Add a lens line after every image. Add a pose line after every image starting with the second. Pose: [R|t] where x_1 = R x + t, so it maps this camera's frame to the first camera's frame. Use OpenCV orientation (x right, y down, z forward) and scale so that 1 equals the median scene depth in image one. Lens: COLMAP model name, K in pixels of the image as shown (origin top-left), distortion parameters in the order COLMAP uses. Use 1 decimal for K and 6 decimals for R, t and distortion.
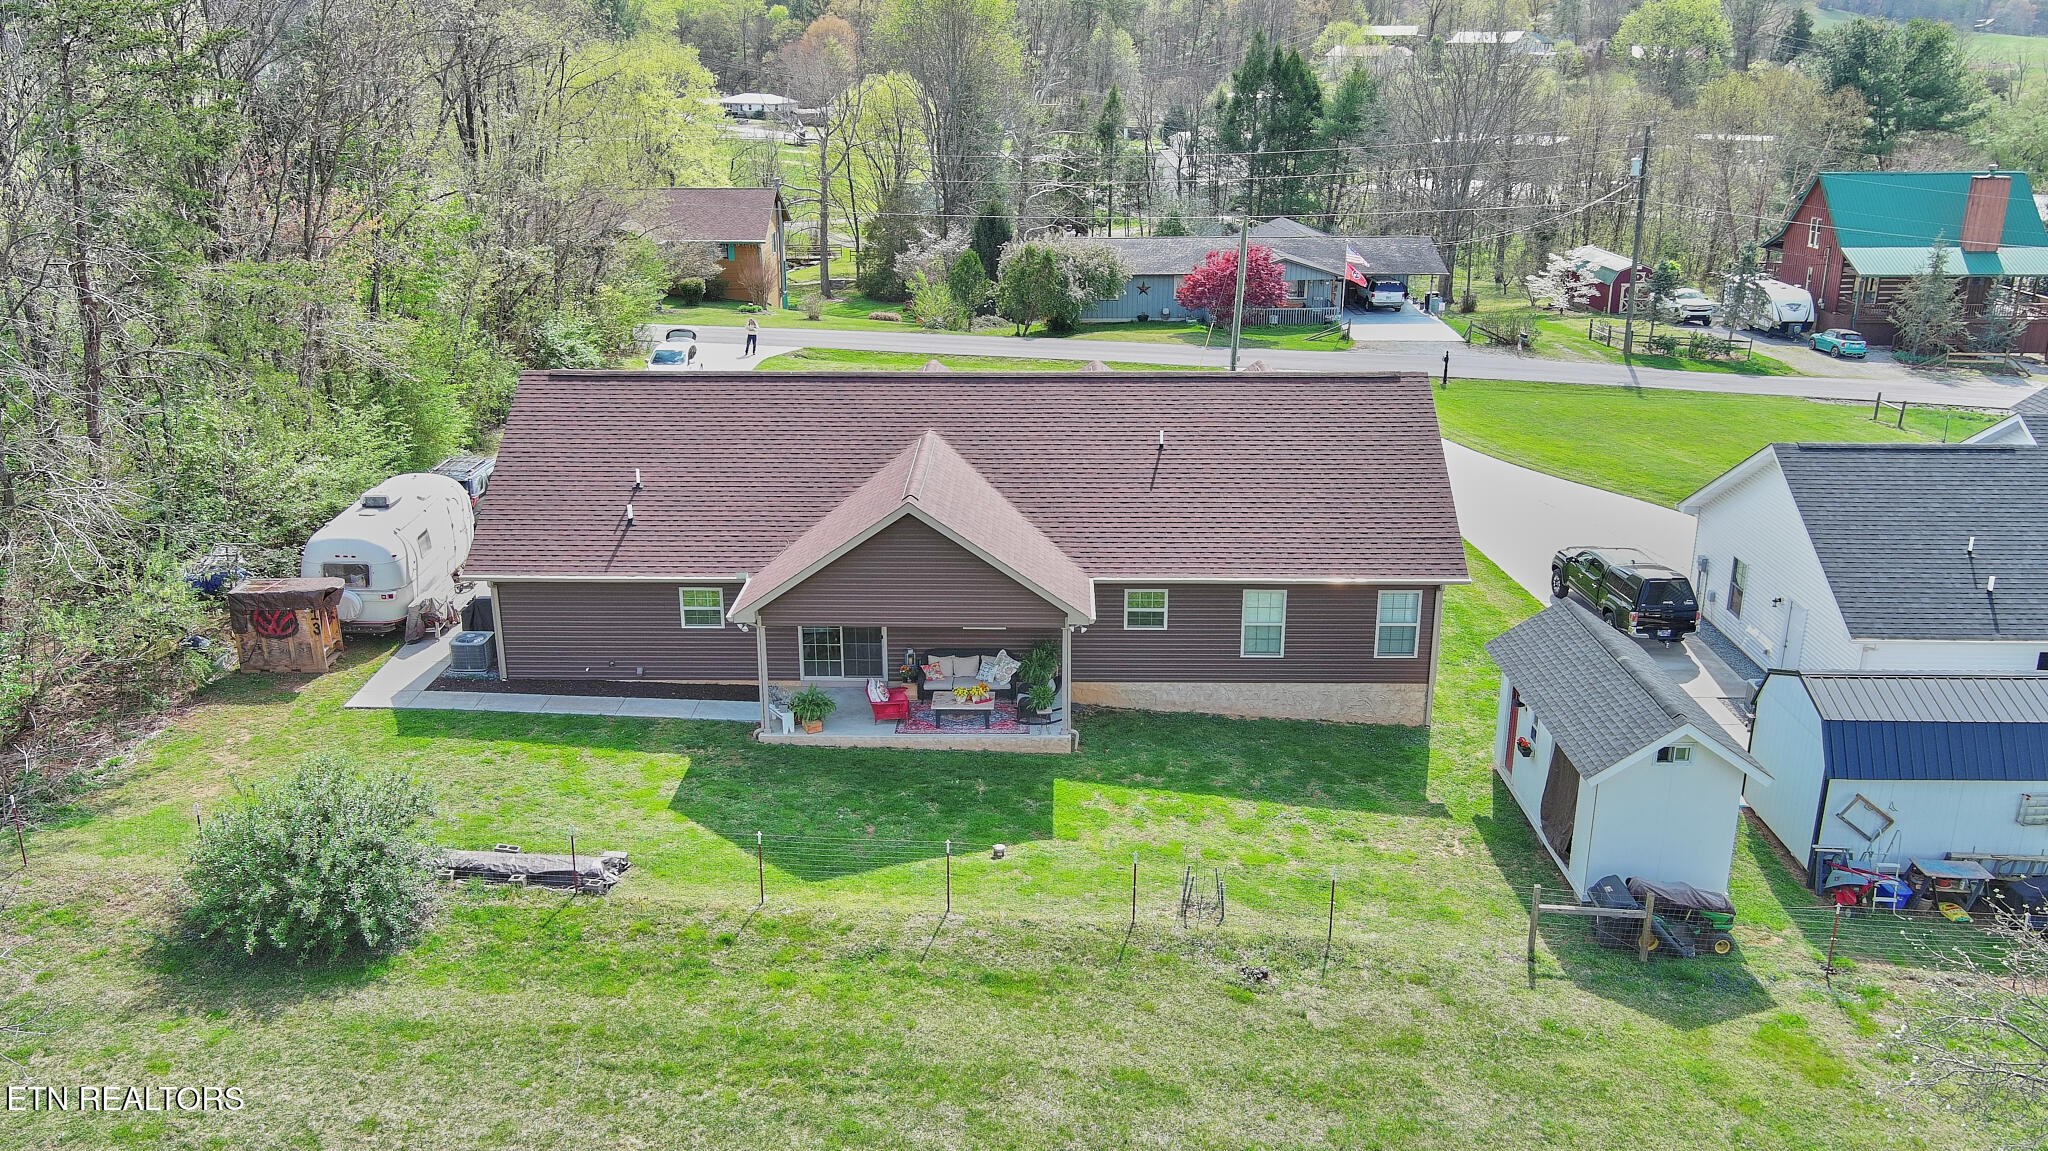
lens RADIAL K [[1601.0, 0, 1024.0], [0, 1601.0, 575.5], [0, 0, 1]] dist [0.027257, -0.067659]
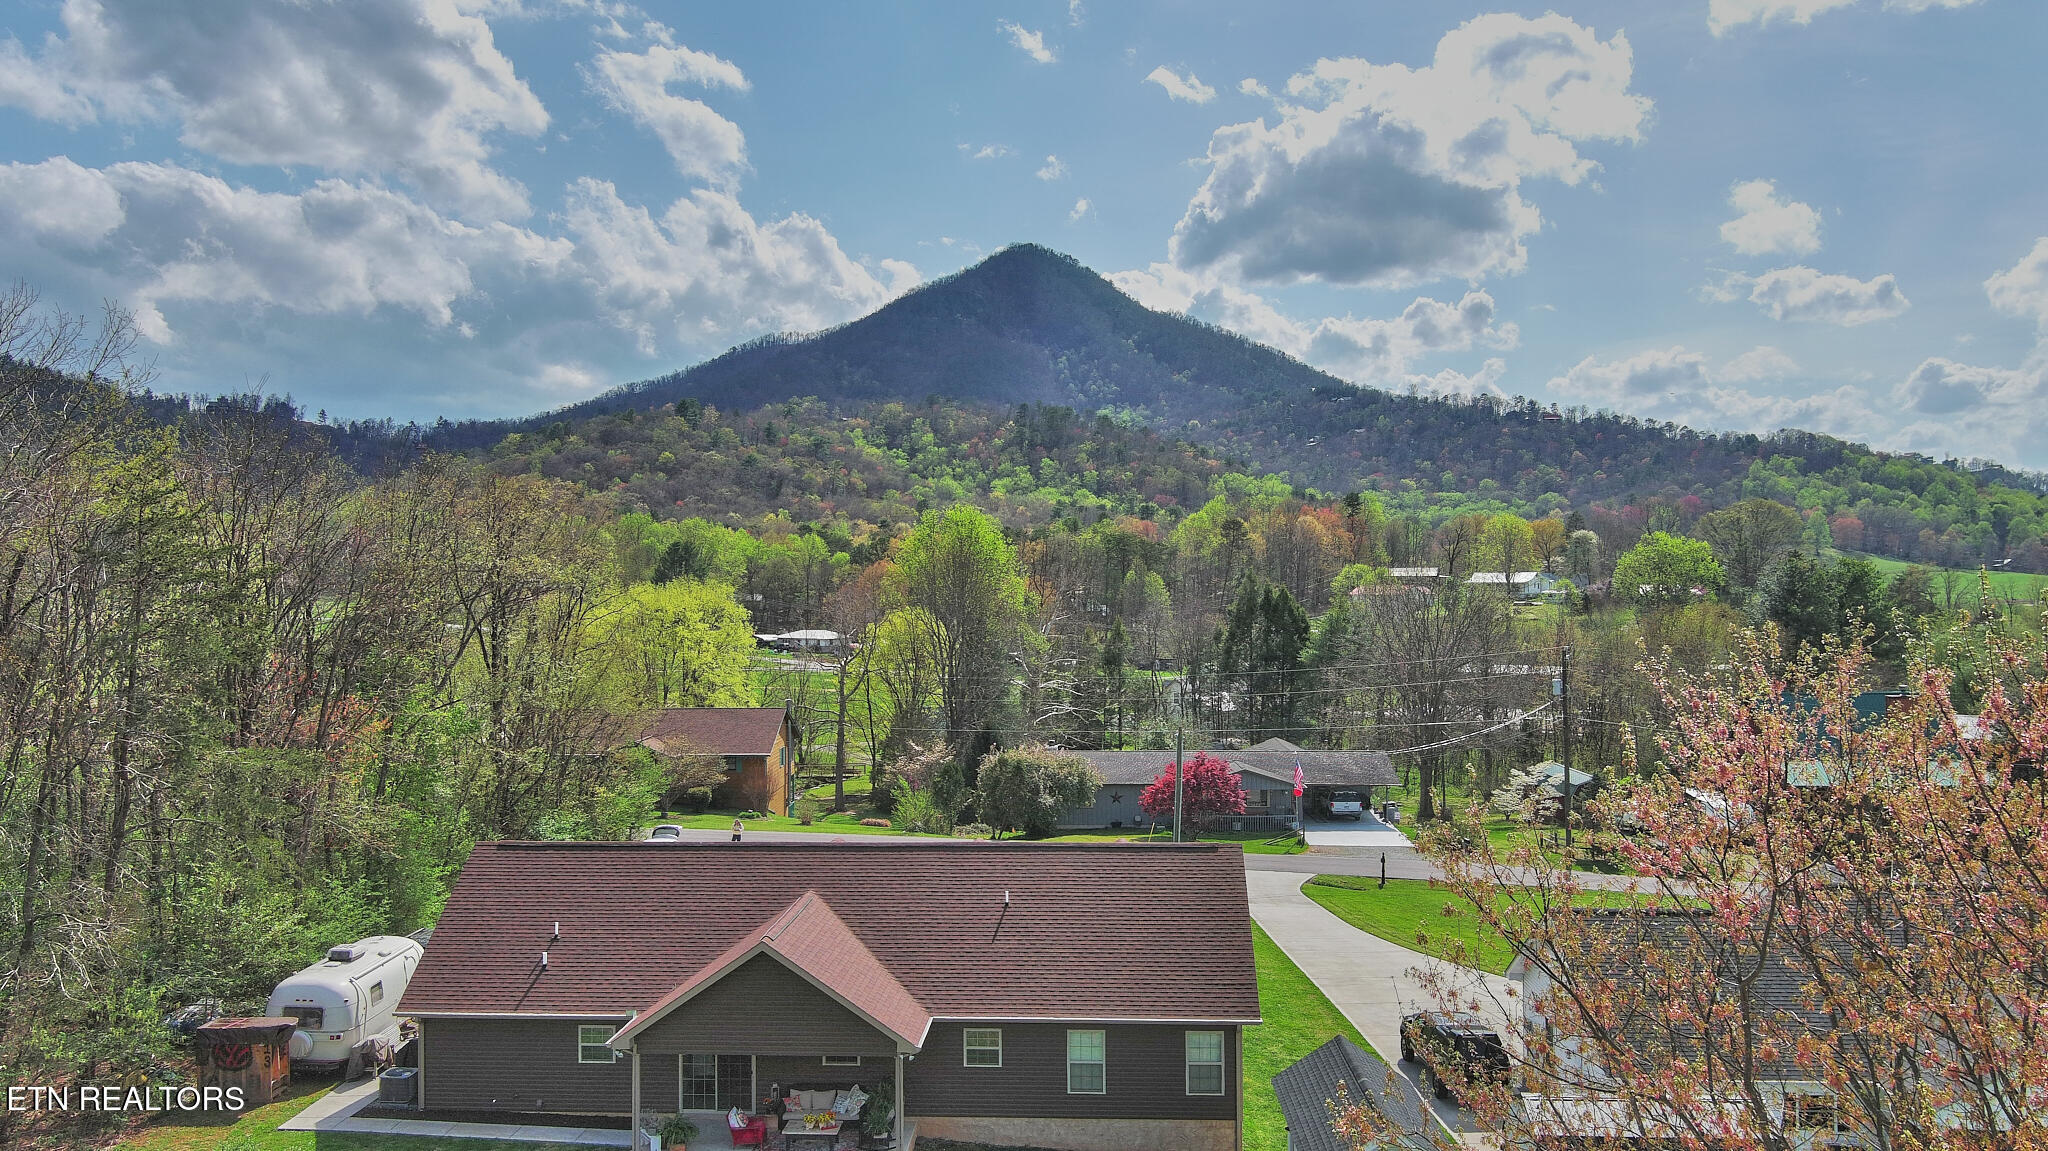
lens RADIAL K [[1601.0, 0, 1024.0], [0, 1601.0, 575.5], [0, 0, 1]] dist [0.027257, -0.067659]
pose [[0.999239, -0.003875, -0.038806, 0.148244], [-0.008776, 0.947185, -0.320567, 0.067128], [0.037998, 0.320664, 0.946431, -0.180562]]
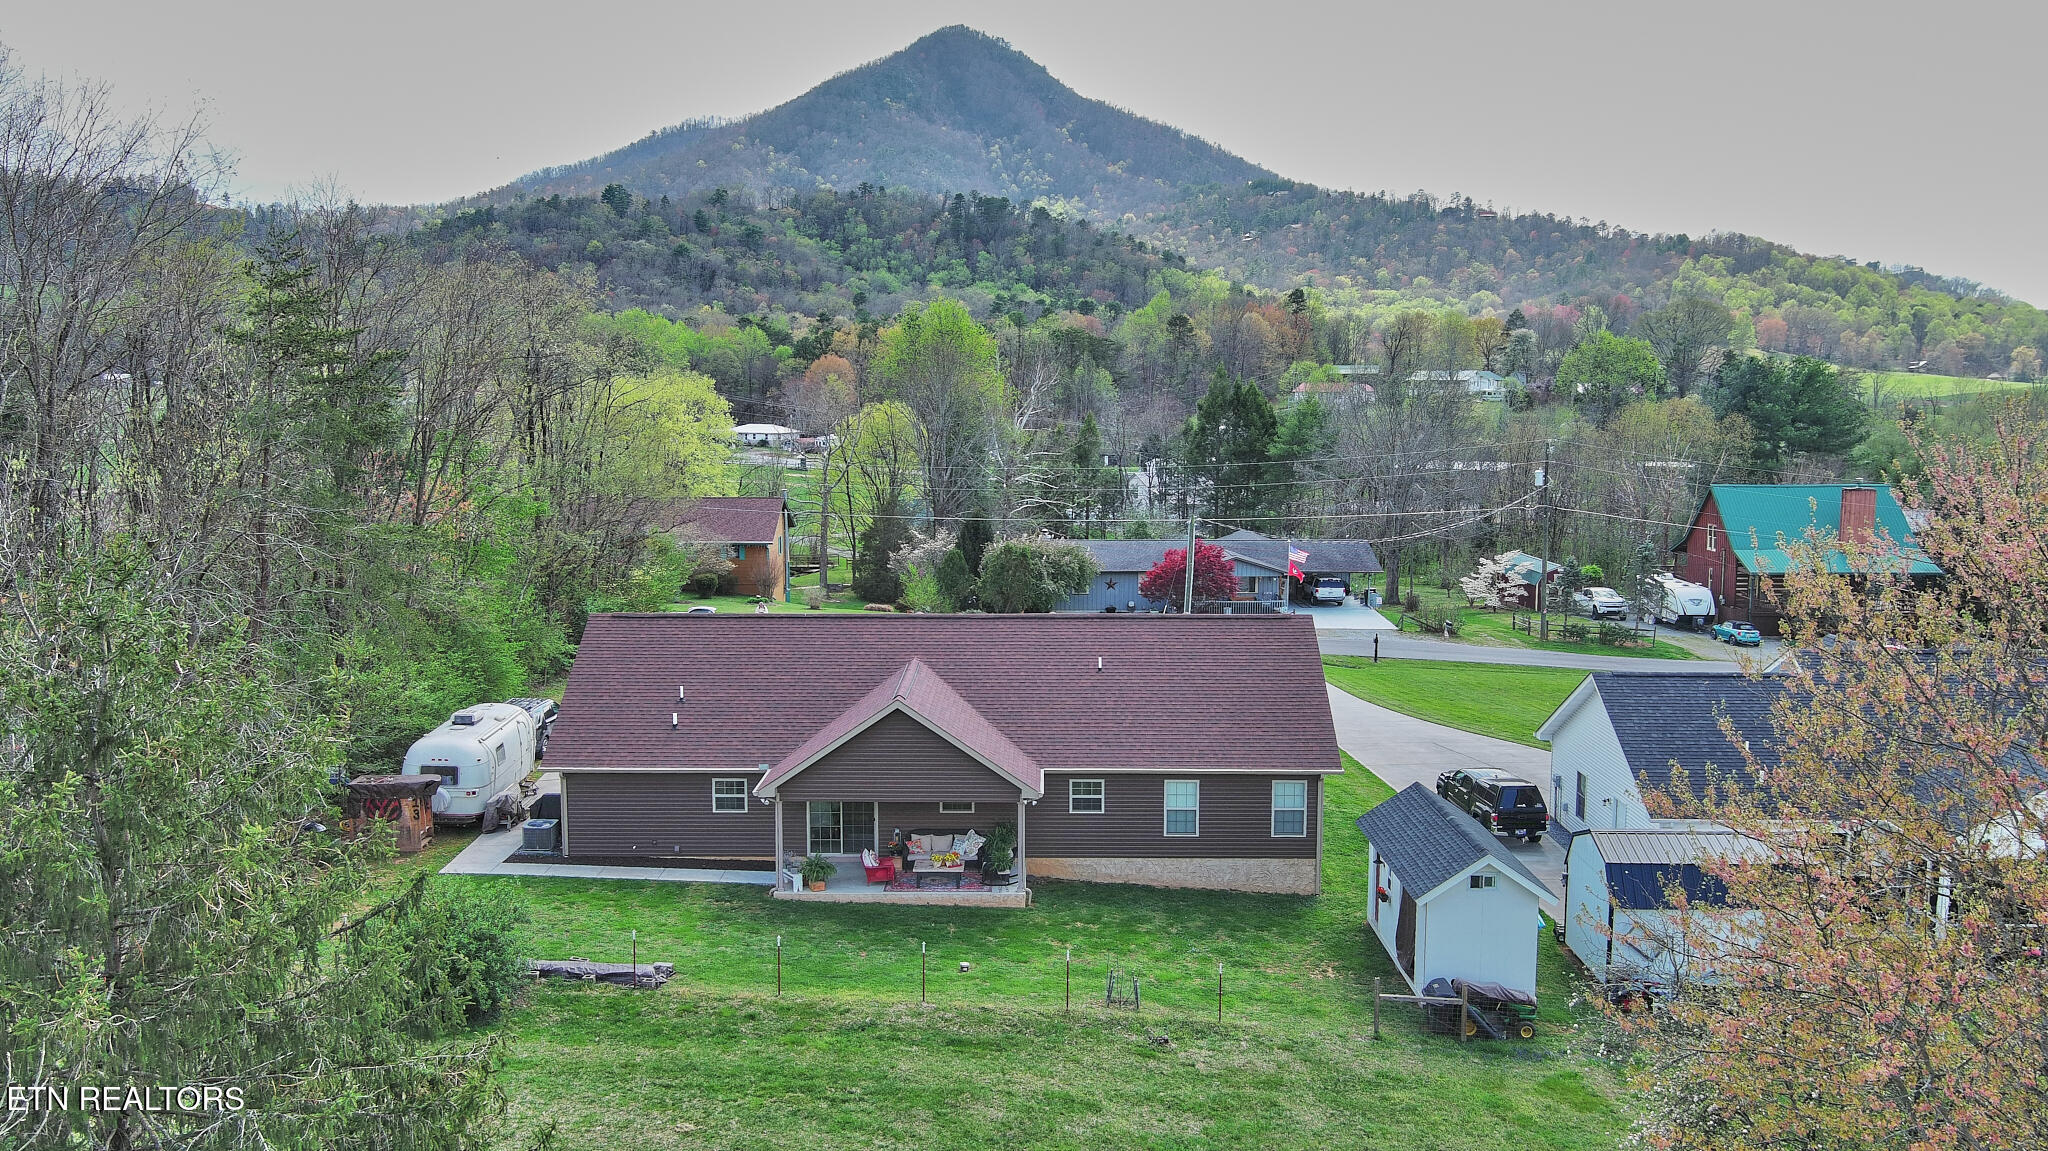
lens RADIAL K [[1601.0, 0, 1024.0], [0, 1601.0, 575.5], [0, 0, 1]] dist [0.027257, -0.067659]
pose [[0.999979, 0.001798, 0.006207, 0.018847], [-0.000529, 0.980043, -0.198784, 0.098615], [-0.006441, 0.198777, 0.980024, -0.250561]]
